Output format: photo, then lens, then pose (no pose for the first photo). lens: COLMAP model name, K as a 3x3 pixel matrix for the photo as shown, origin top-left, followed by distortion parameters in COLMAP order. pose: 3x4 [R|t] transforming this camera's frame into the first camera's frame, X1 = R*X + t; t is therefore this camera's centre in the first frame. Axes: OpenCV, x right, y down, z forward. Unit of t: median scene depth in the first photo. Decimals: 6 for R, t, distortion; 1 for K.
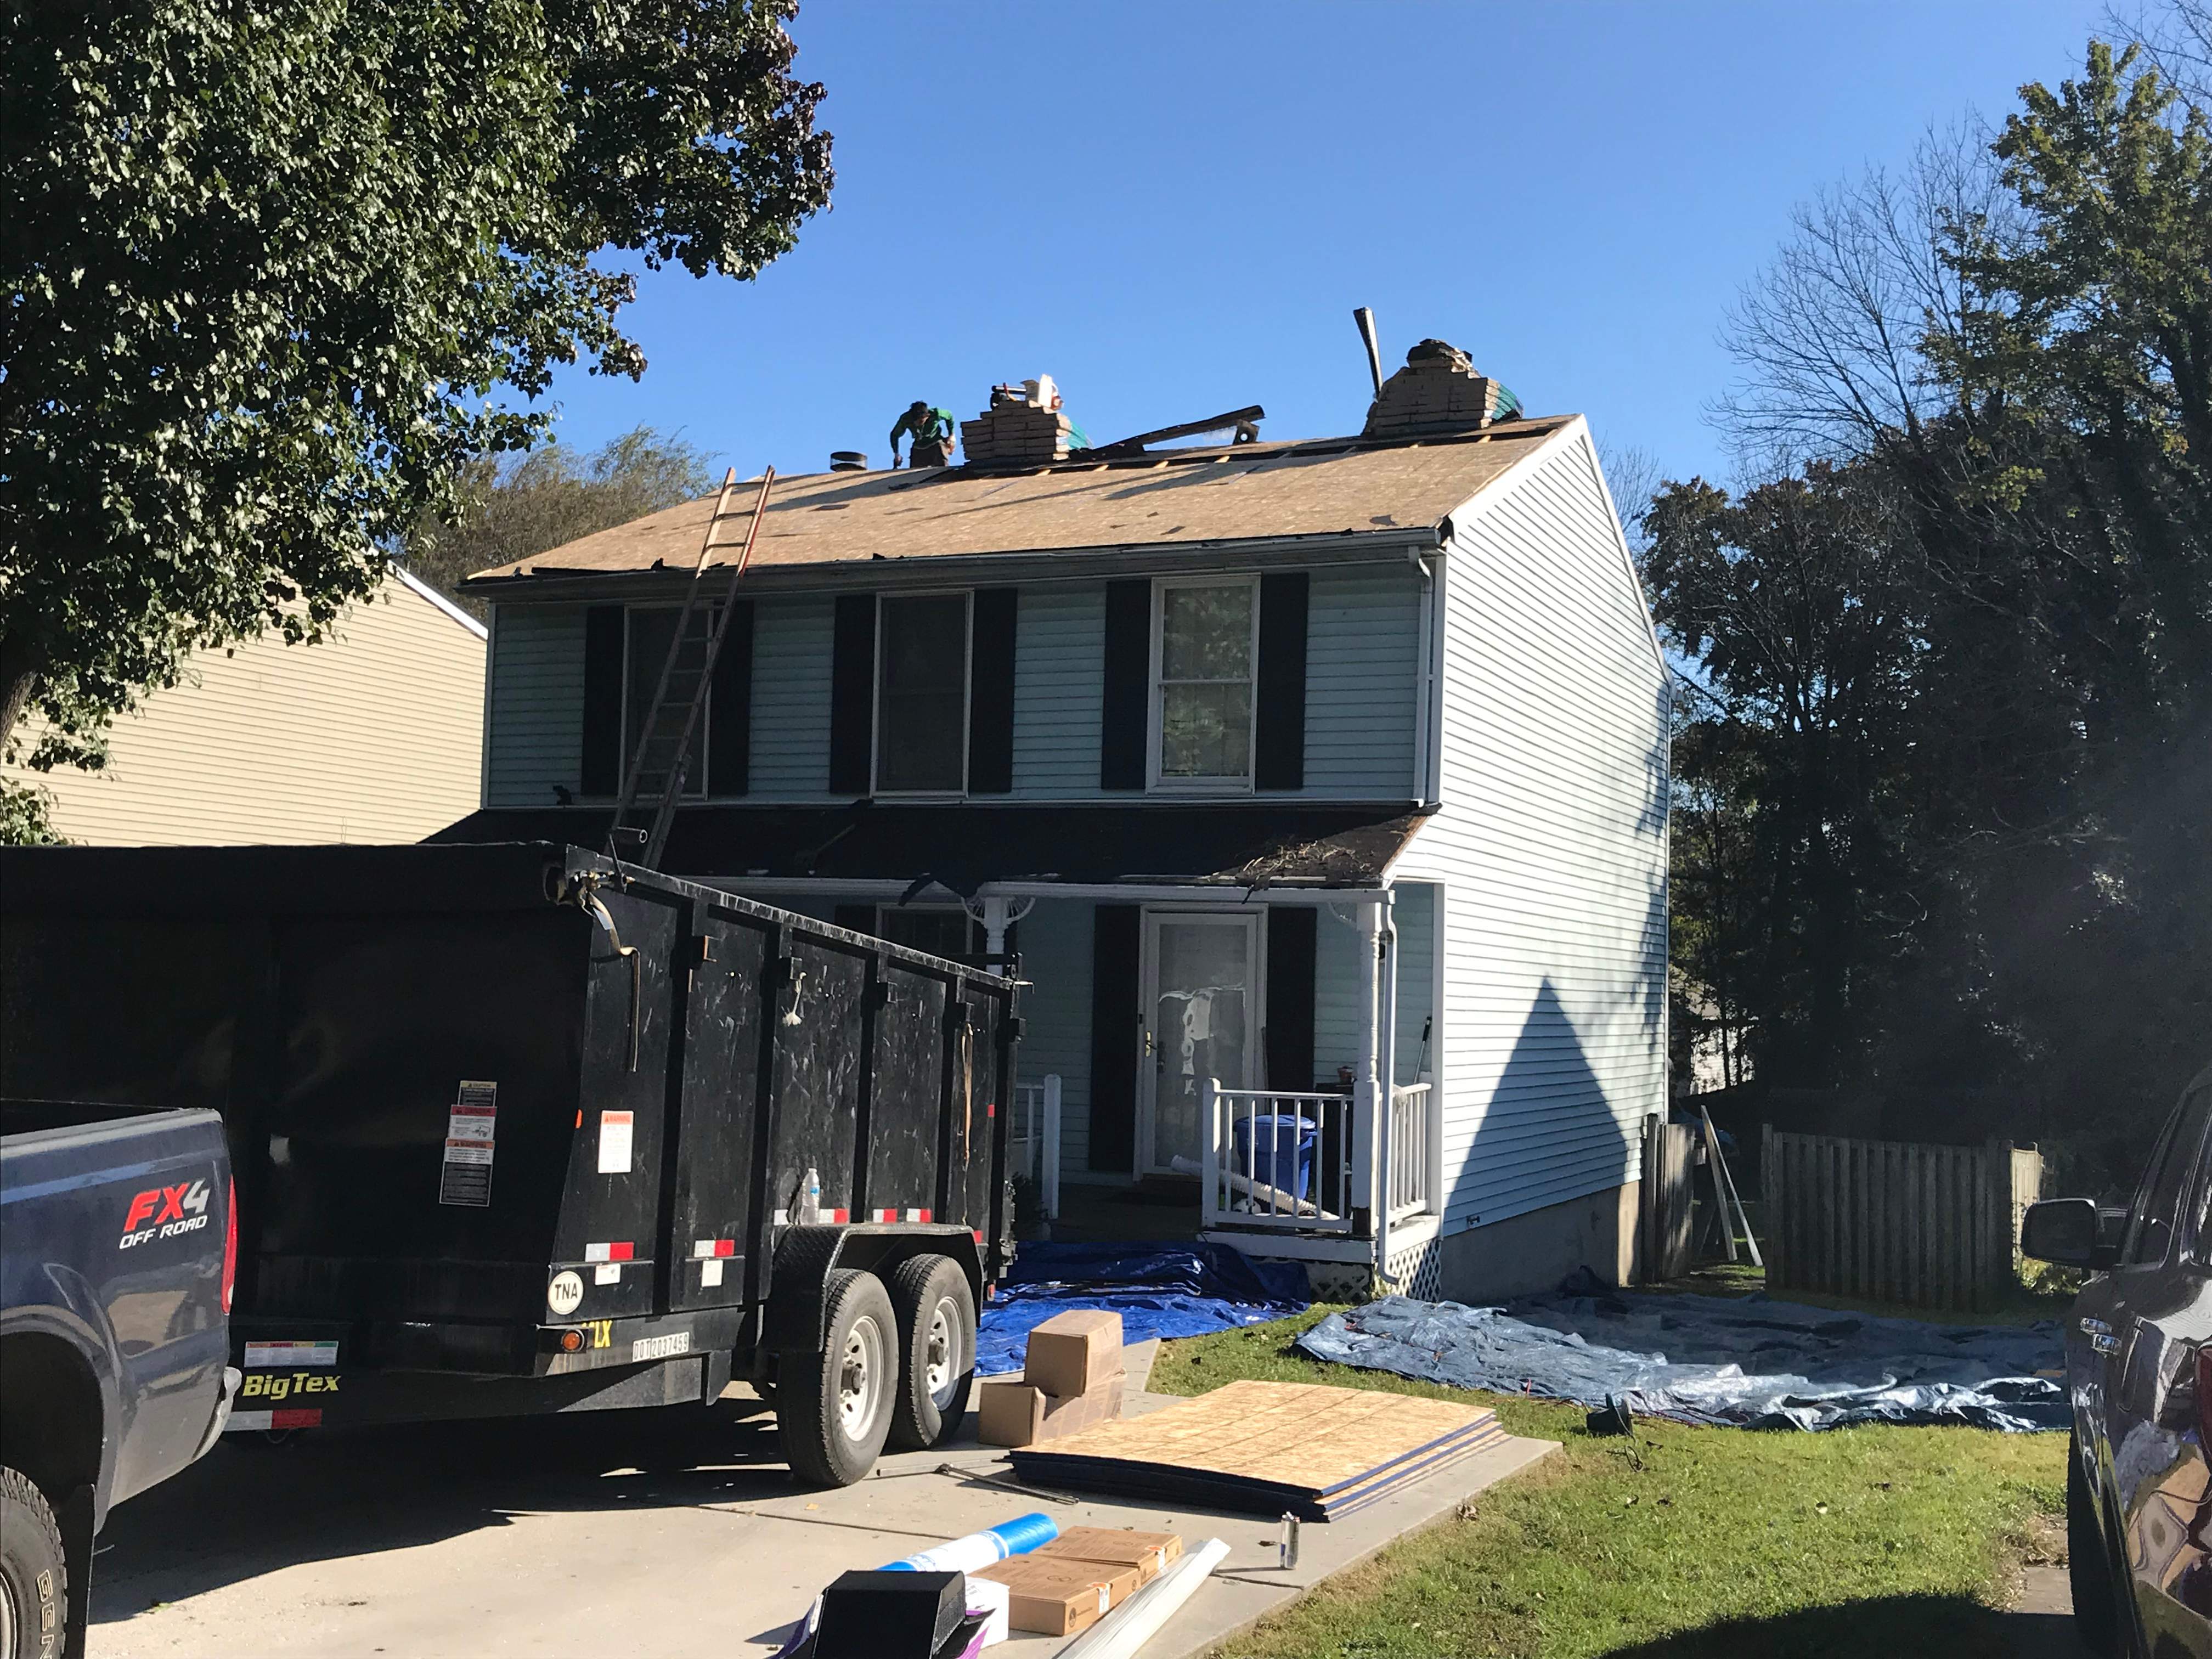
lens RADIAL K [[2339.9, 0, 1106.0], [0, 2339.9, 829.5], [0, 0, 1]] dist [0.115613, -0.240574]
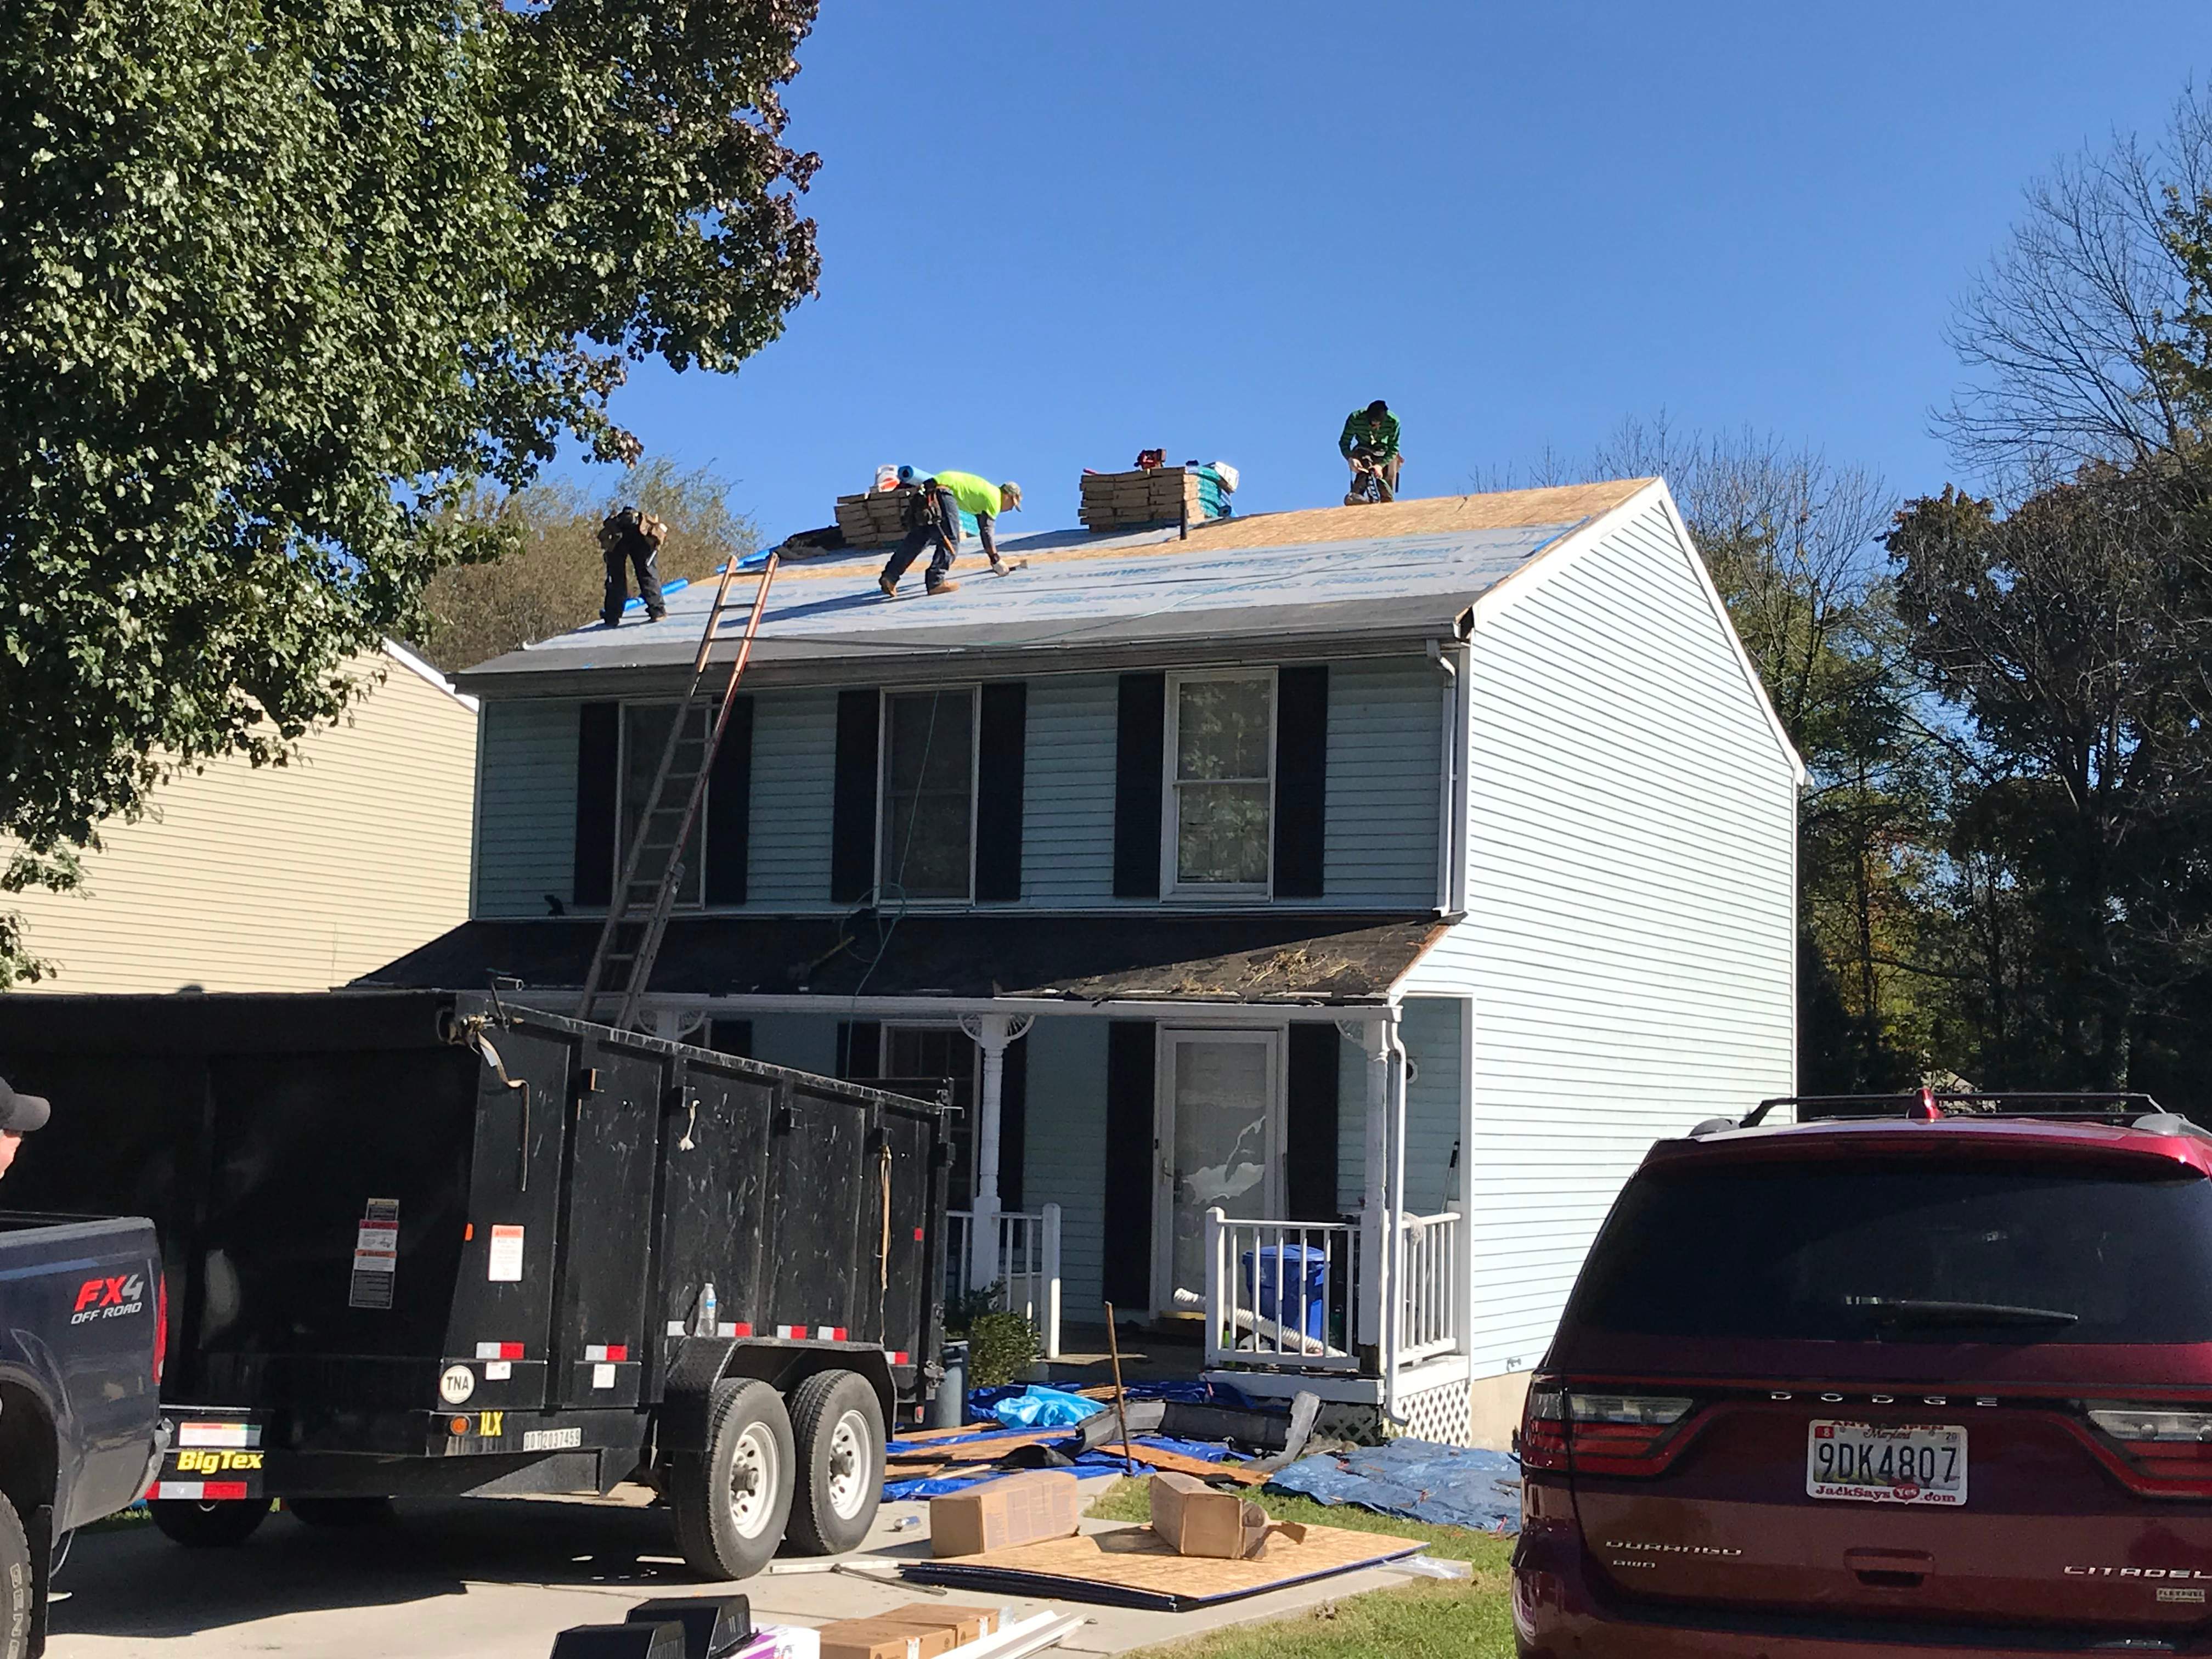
lens RADIAL K [[2945.8, 0, 1106.0], [0, 2945.8, 829.5], [0, 0, 1]] dist [0.168623, -0.486124]
pose [[0.997477, -0.008863, -0.070439, 0.086812], [0.007023, 0.999628, -0.026336, -0.014802], [0.070646, 0.025775, 0.997168, -0.194457]]
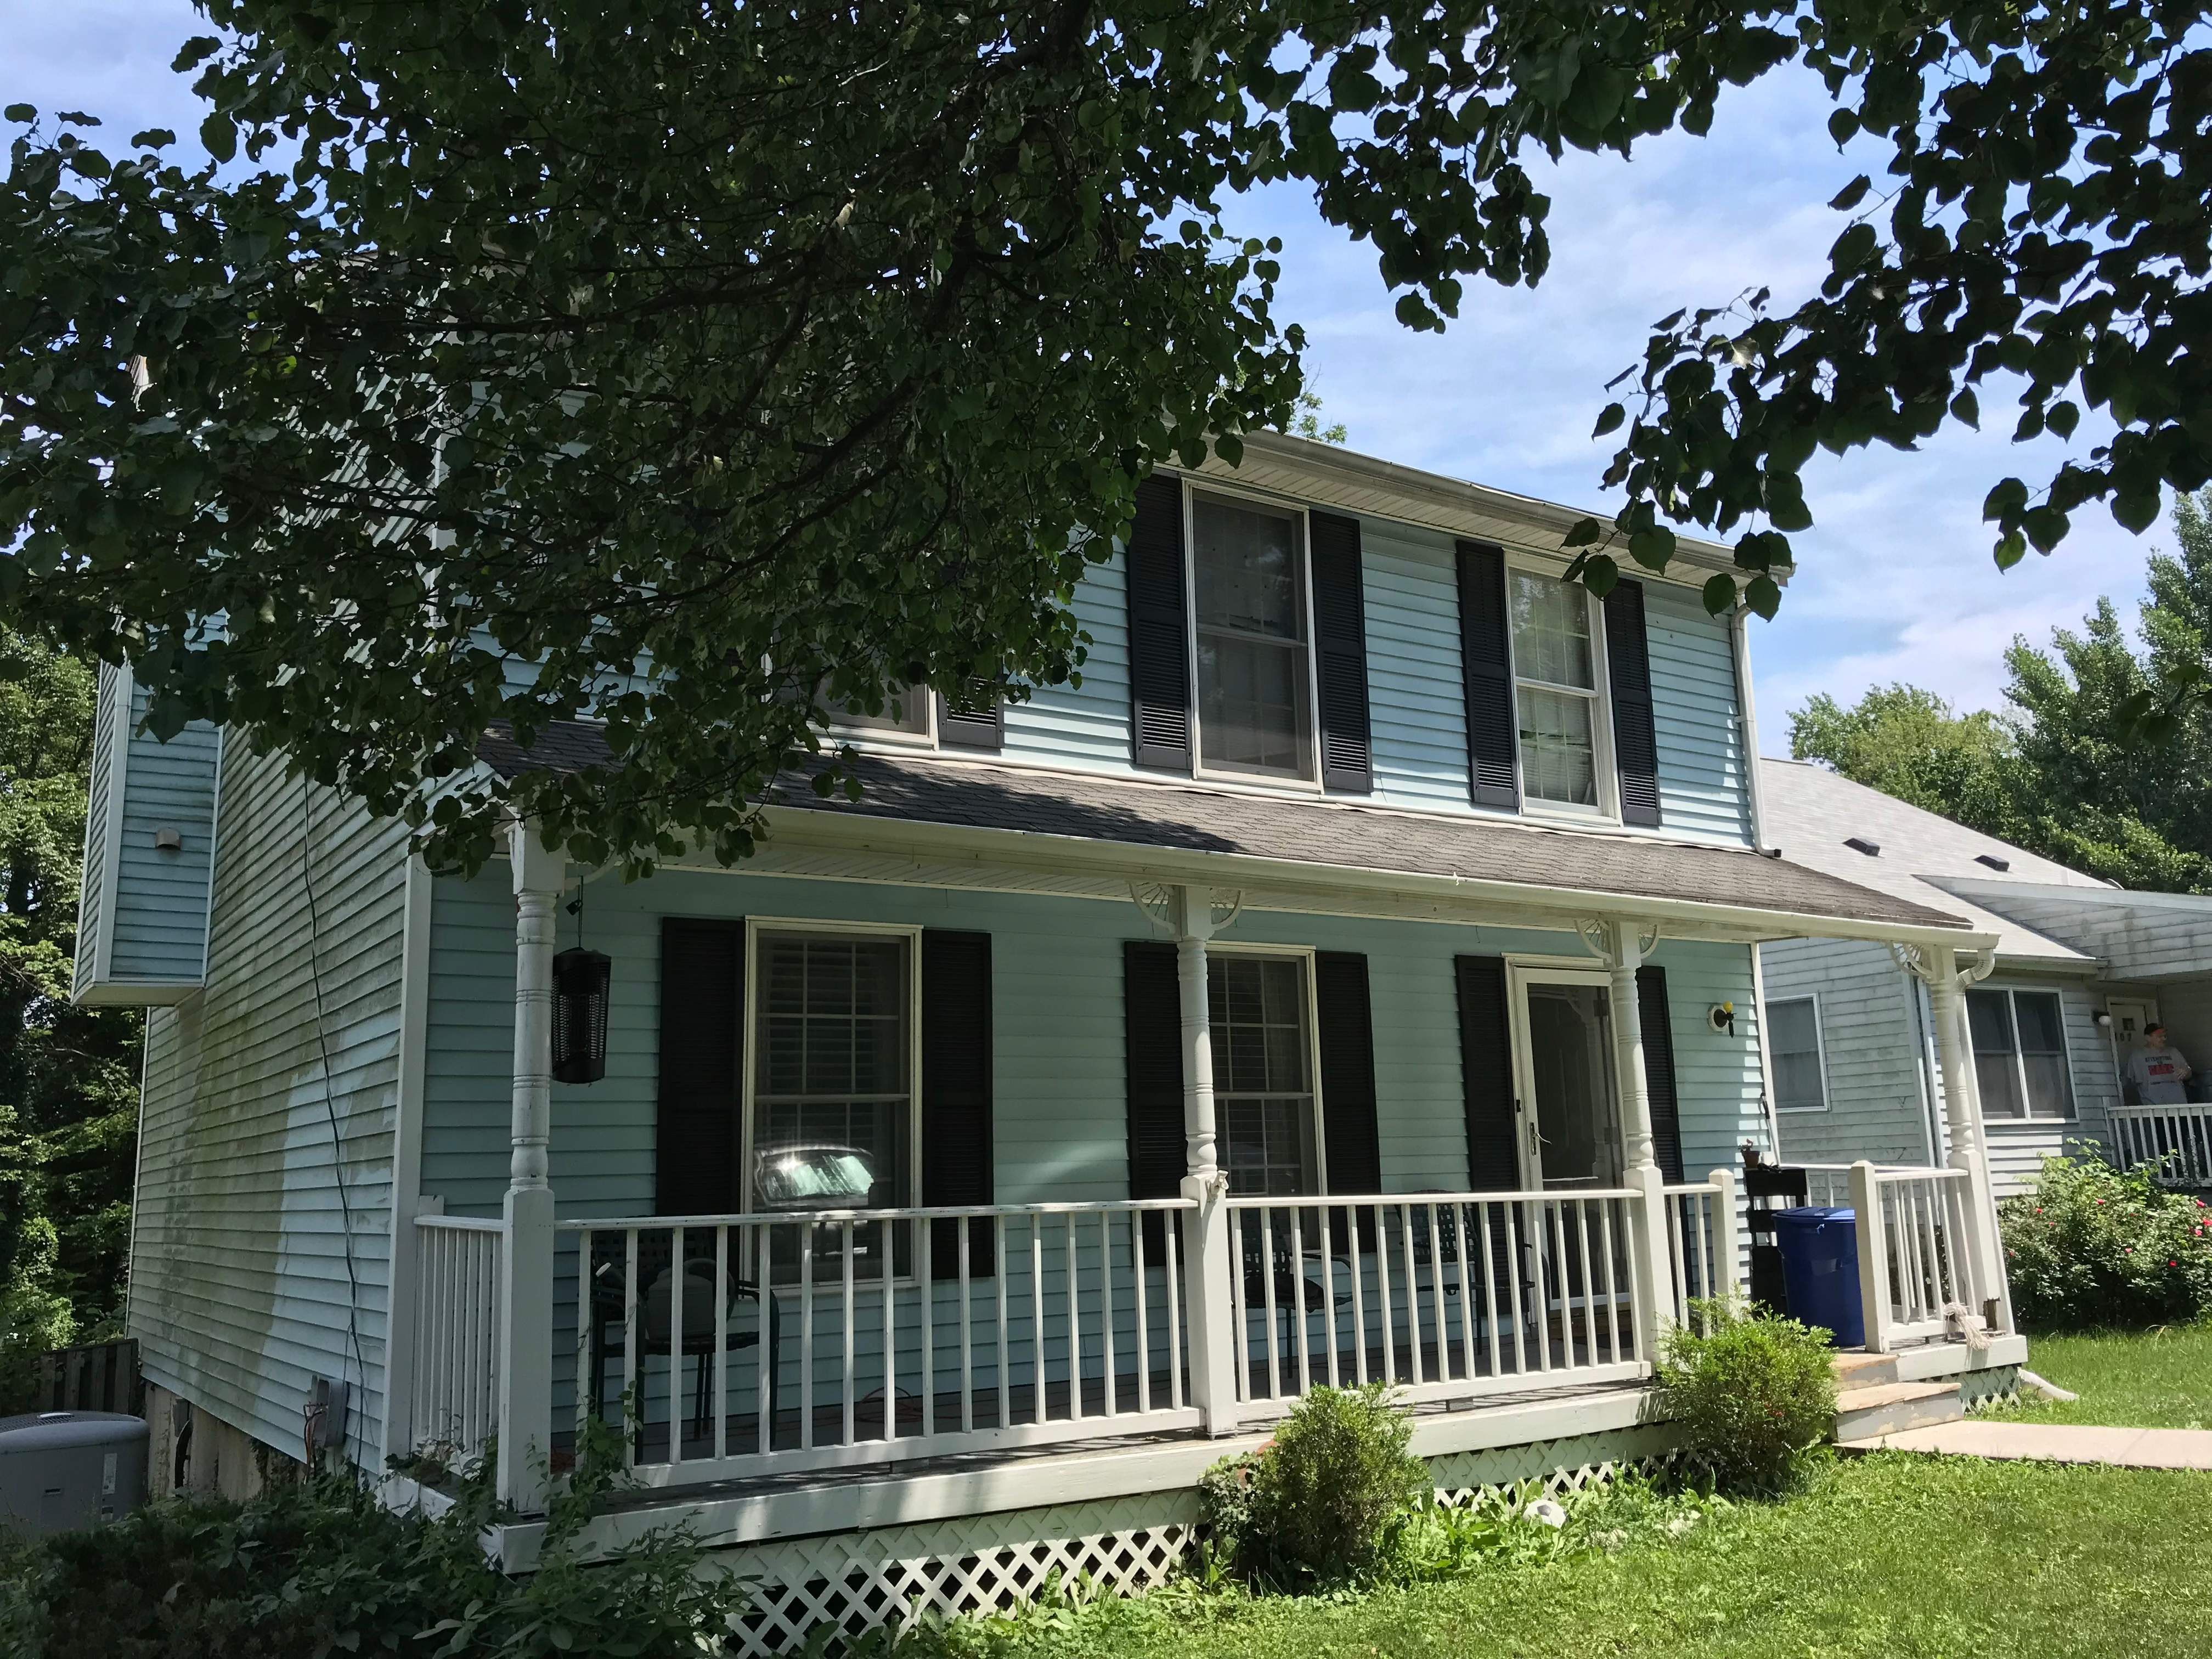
lens RADIAL K [[1822.4, 0, 1113.3], [0, 1822.4, 831.4], [0, 0, 1]] dist [0.086136, -0.219742]
pose [[0.520988, 0.117519, 0.845435, -0.634984], [-0.007831, 0.991093, -0.132941, 0.080804], [-0.853528, 0.062640, 0.517267, 0.885264]]
